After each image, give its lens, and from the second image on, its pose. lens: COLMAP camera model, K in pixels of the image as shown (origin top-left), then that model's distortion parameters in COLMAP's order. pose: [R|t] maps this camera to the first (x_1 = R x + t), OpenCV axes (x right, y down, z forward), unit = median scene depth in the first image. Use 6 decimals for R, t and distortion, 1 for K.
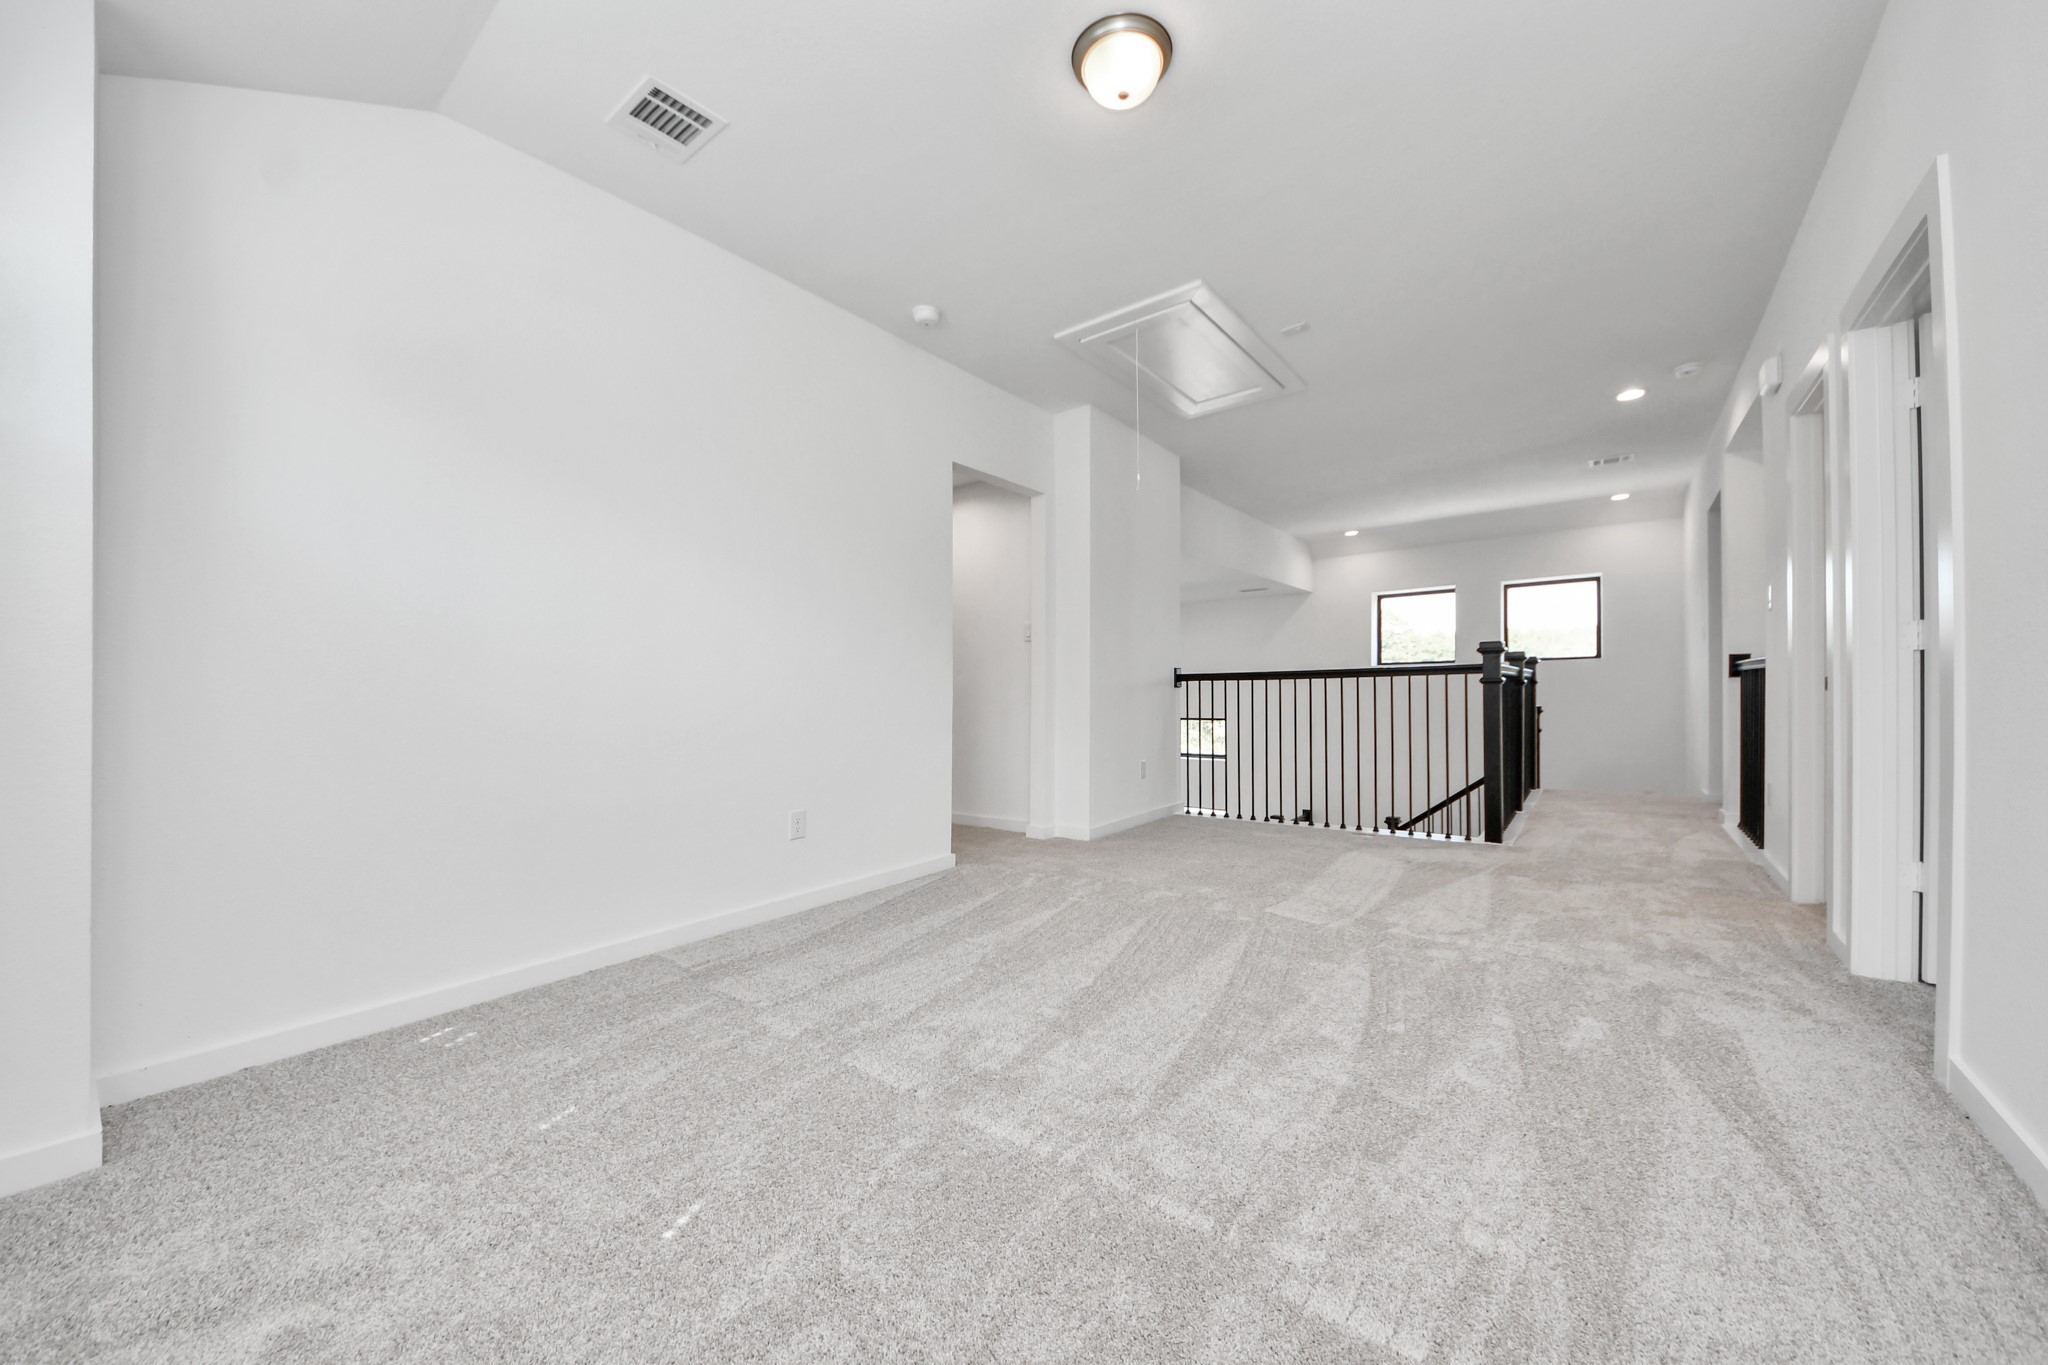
lens RADIAL K [[741.2, 0, 1032.3], [0, 741.2, 688.4], [0, 0, 1]] dist [-0.009146, -0.003077]
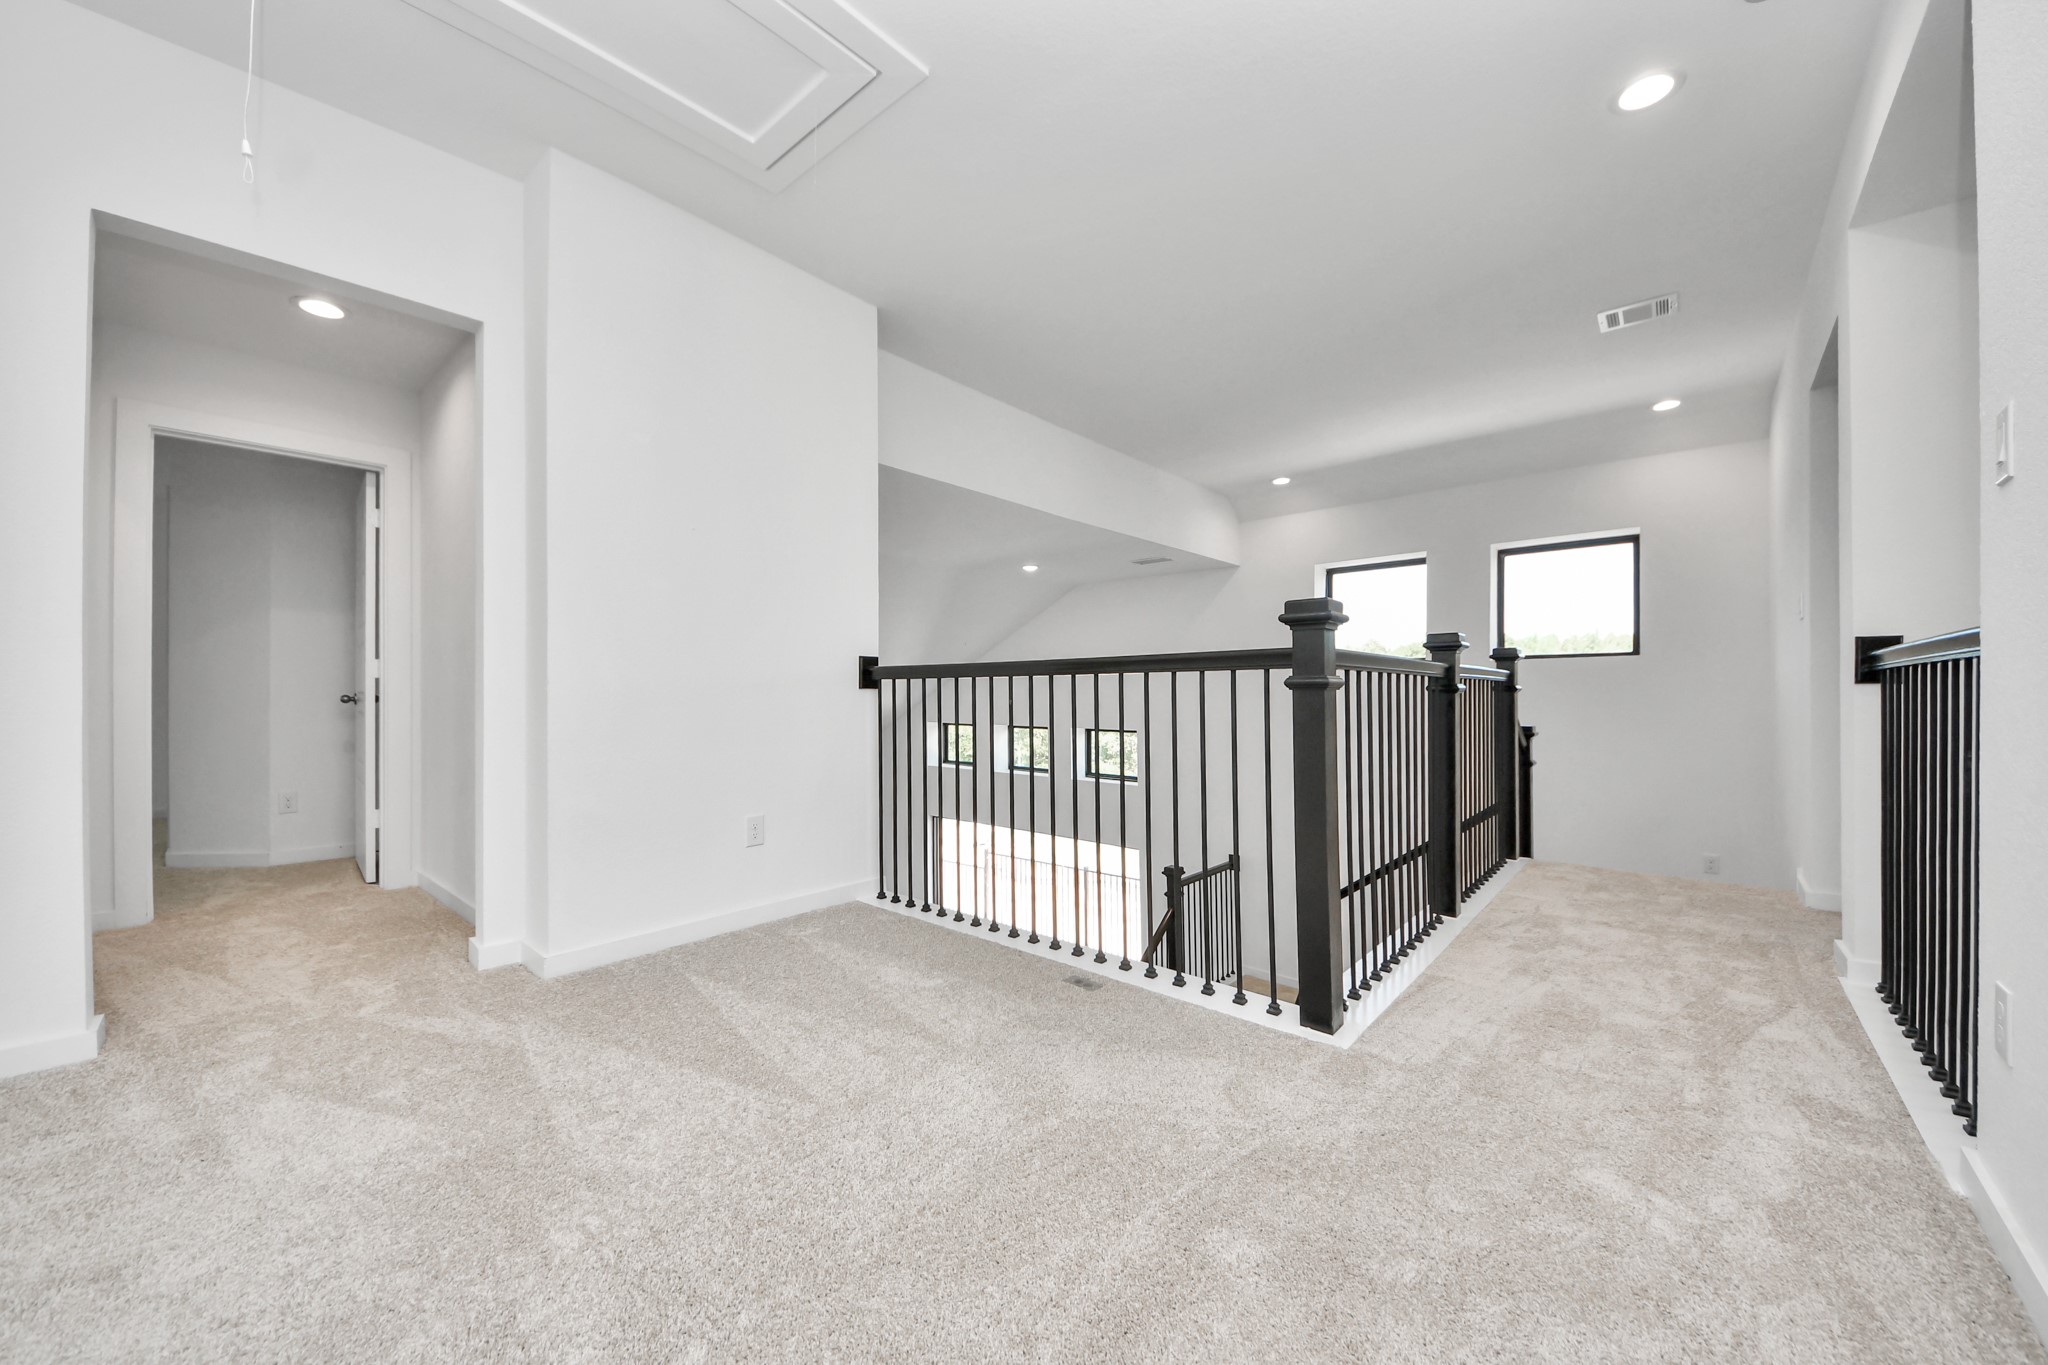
lens RADIAL K [[741.2, 0, 1018.1], [0, 741.2, 684.4], [0, 0, 1]] dist [-0.009146, -0.003077]
pose [[0.996954, 0.014876, -0.076562, 0.291831], [-0.015333, 0.999868, -0.005376, -0.002962], [0.076472, 0.006533, 0.997050, 0.323942]]
